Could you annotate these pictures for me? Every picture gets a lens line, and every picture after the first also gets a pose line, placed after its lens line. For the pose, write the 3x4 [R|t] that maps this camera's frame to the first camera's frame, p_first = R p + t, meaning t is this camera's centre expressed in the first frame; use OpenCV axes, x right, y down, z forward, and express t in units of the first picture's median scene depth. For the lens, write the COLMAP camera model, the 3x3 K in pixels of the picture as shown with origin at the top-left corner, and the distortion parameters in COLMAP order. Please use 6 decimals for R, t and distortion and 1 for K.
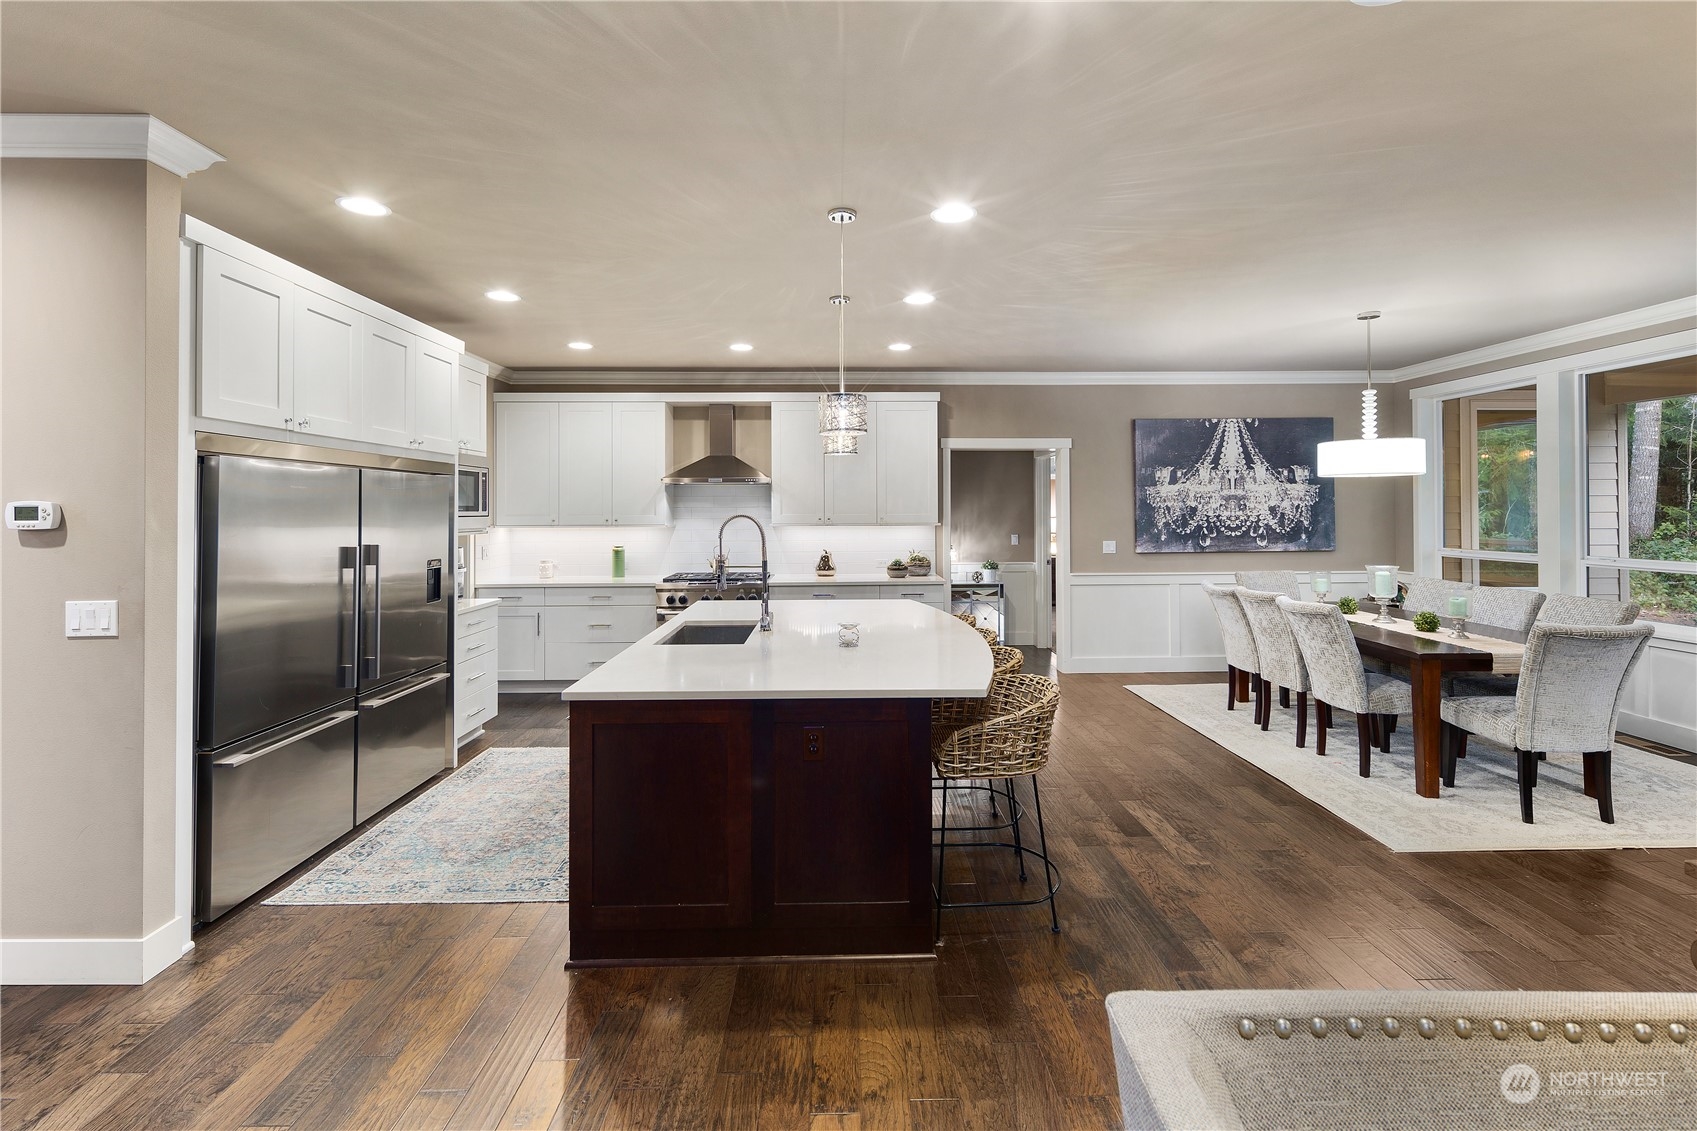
lens RADIAL K [[745.1, 0, 851.4], [0, 745.1, 505.4], [0, 0, 1]] dist [0.004666, 0.000279]
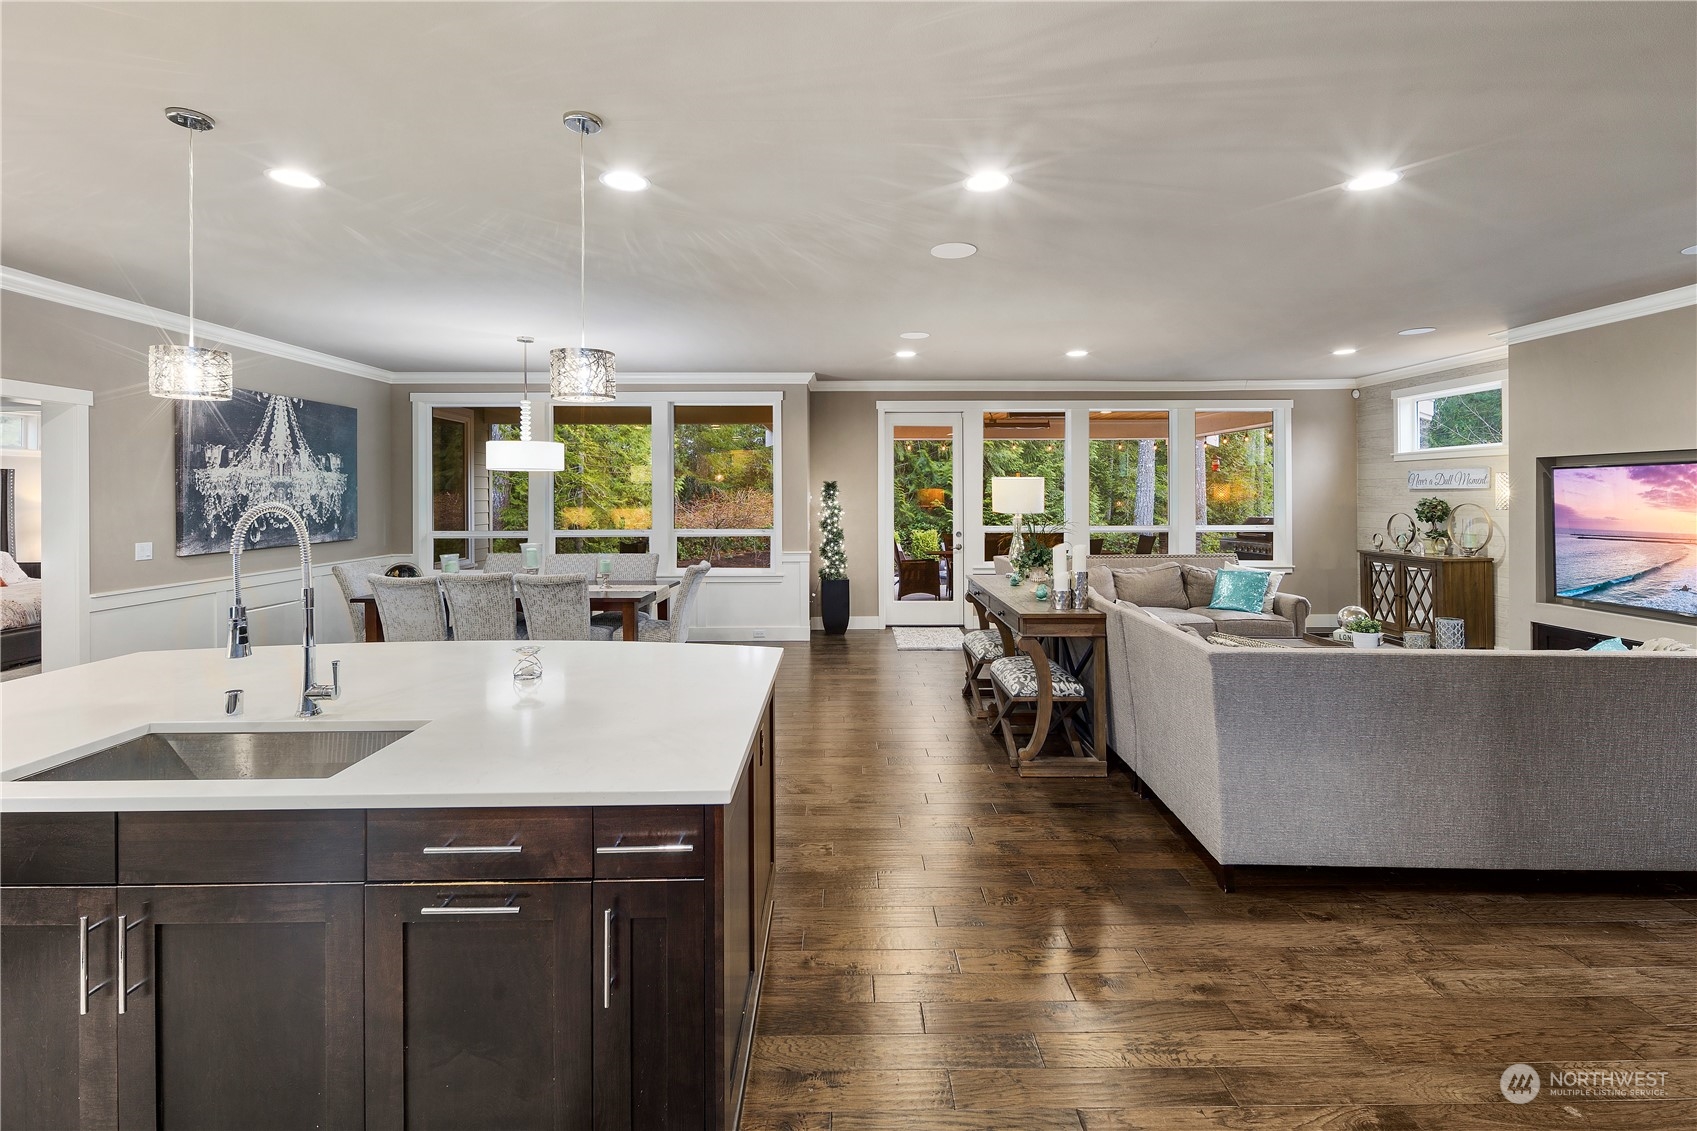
lens RADIAL K [[737.7, 0, 846.5], [0, 737.7, 494.9], [0, 0, 1]] dist [0.003273, 0.000326]
pose [[0.009222, 0.005758, 0.999941, -0.357961], [-0.004213, 0.999975, -0.005720, 0.003282], [-0.999949, -0.004160, 0.009246, 0.322624]]
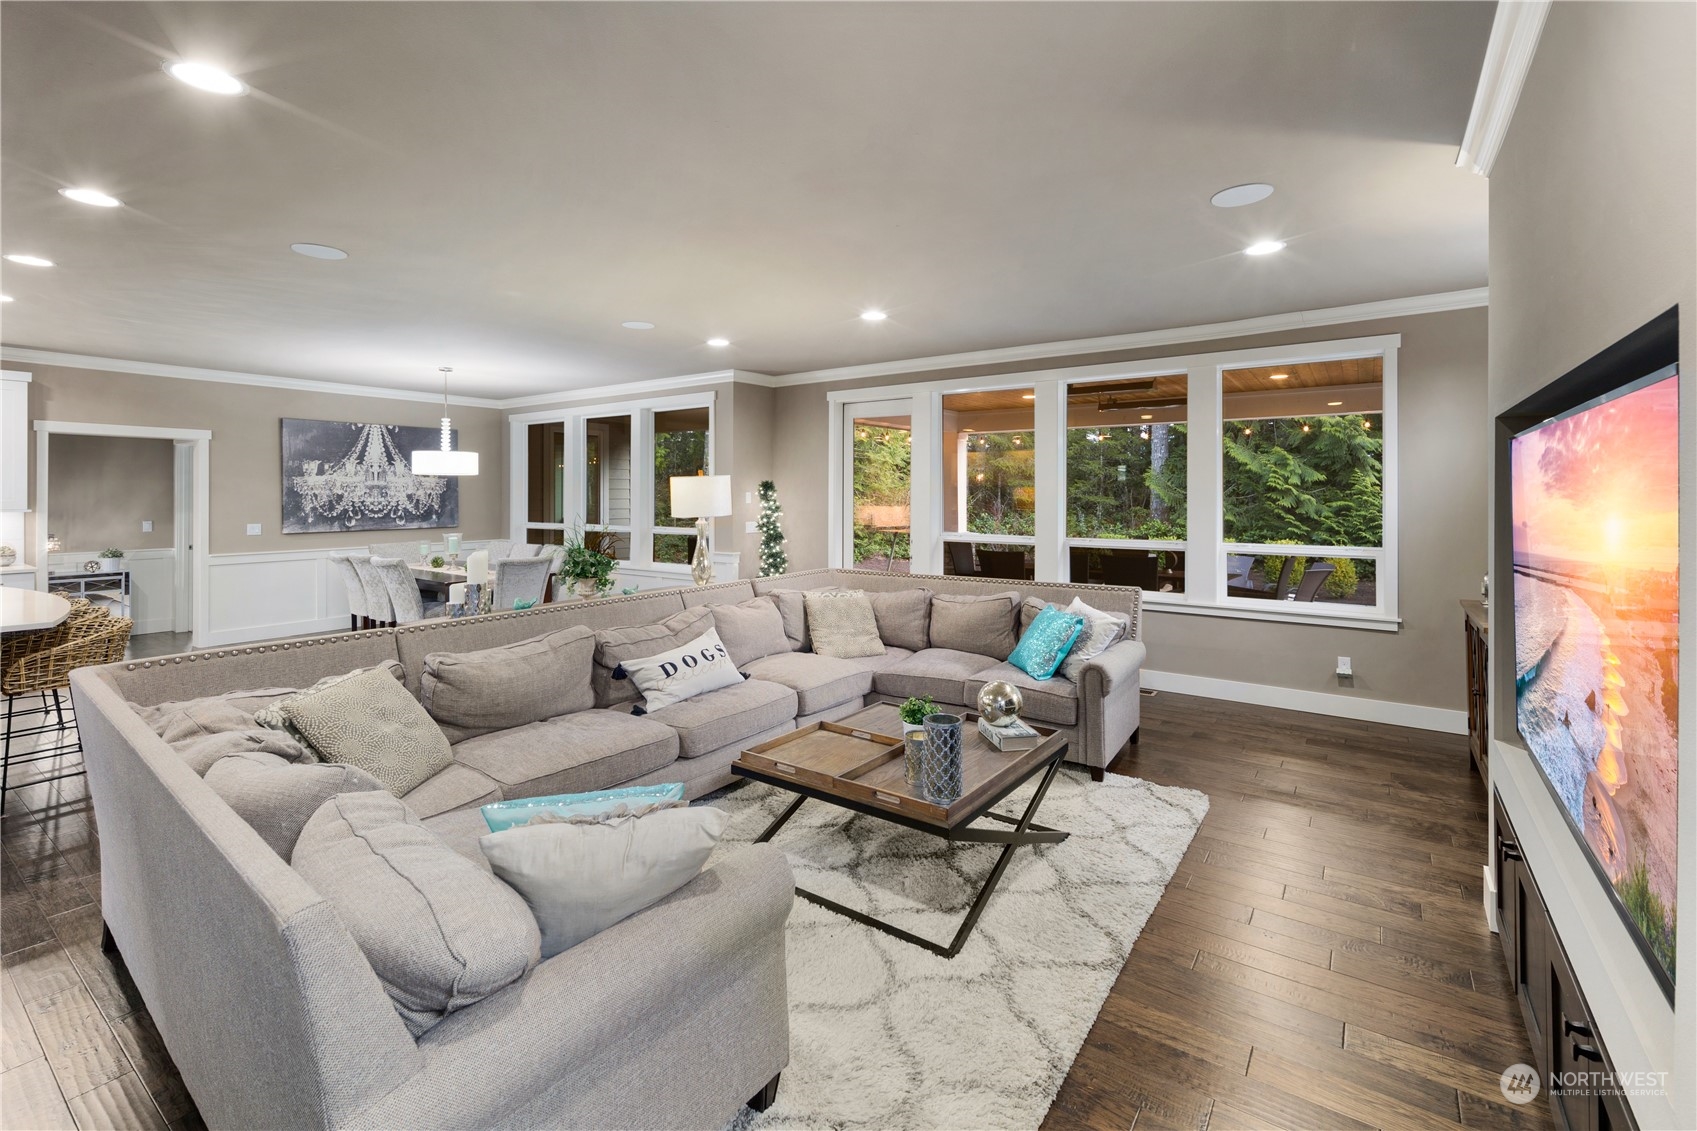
lens RADIAL K [[739.5, 0, 852.3], [0, 739.5, 494.4], [0, 0, 1]] dist [0.001692, 0.000369]
pose [[0.591966, 0.005404, 0.805944, -0.021627], [-0.008503, 0.999964, -0.000460, -0.004379], [-0.805918, -0.006580, 0.591991, -0.394086]]
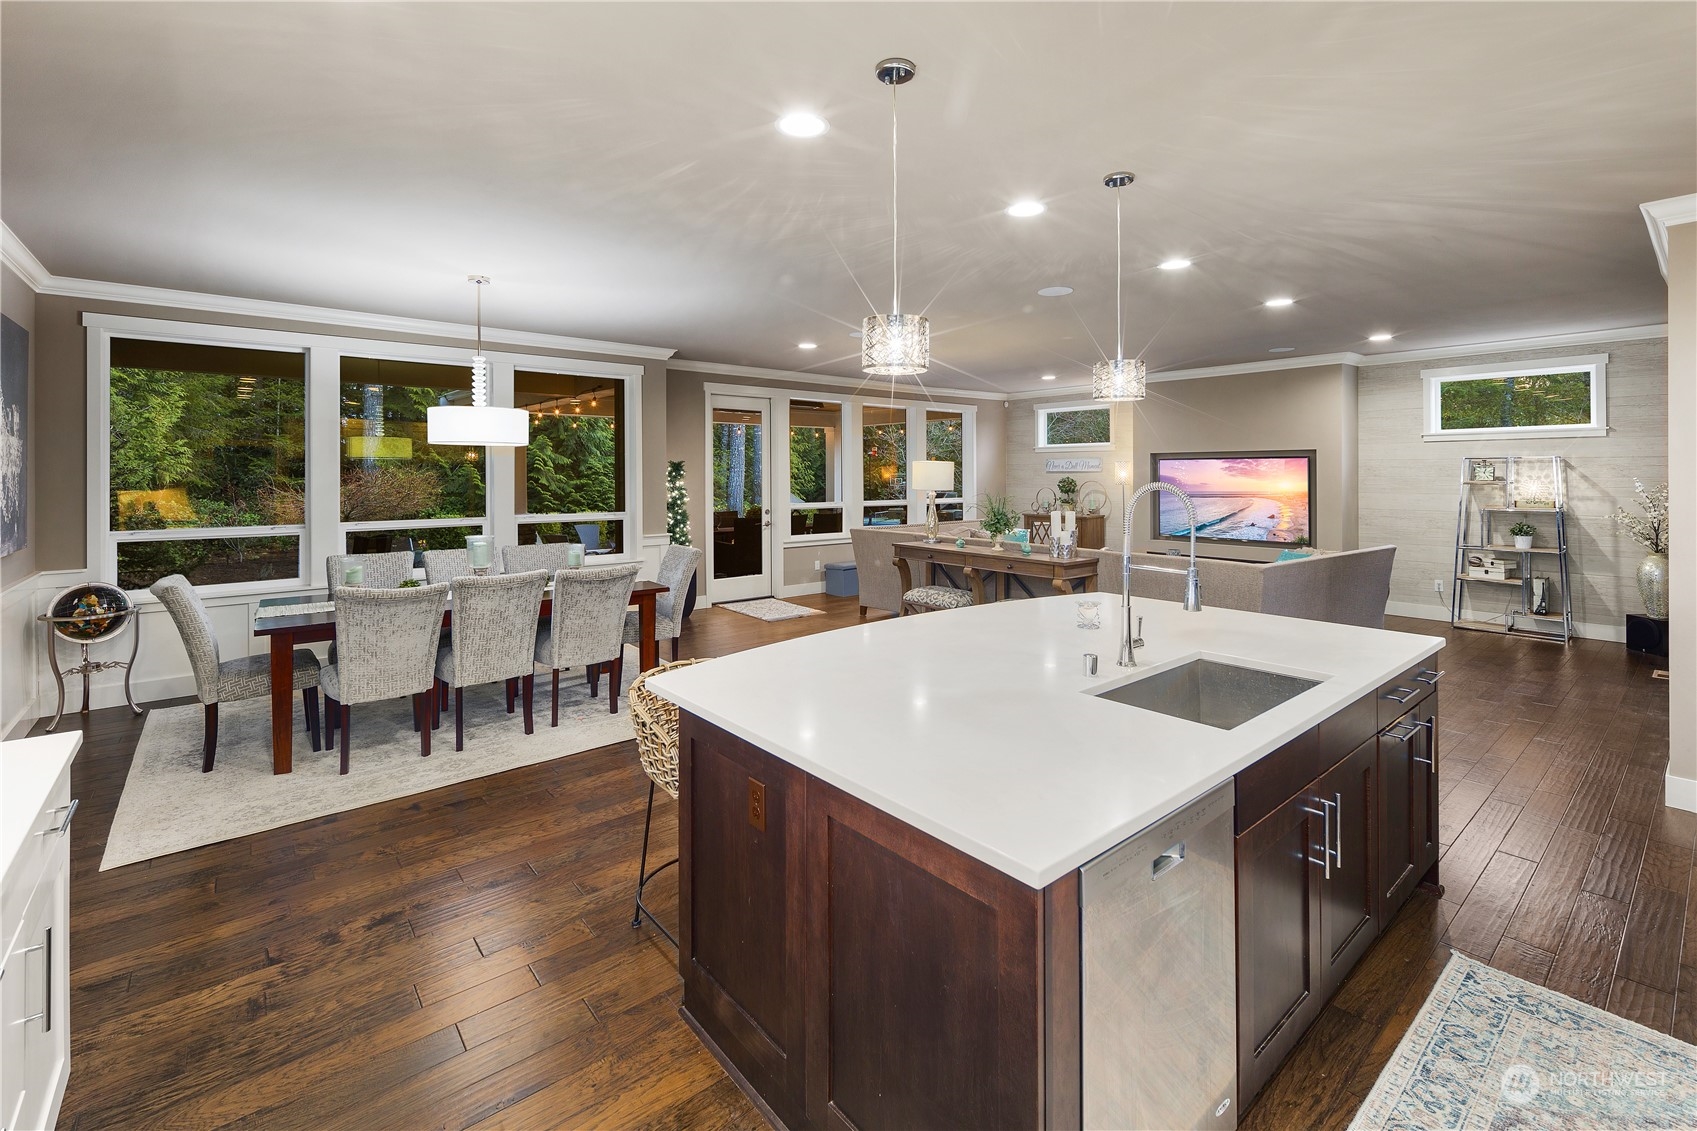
lens RADIAL K [[737.7, 0, 845.3], [0, 737.7, 475.5], [0, 0, 1]] dist [0.003096, 0.000203]
pose [[-0.622612, 0.004743, 0.782516, -0.249974], [-0.000692, 0.999978, -0.006612, 0.004640], [-0.782531, -0.004658, -0.622595, 0.856928]]
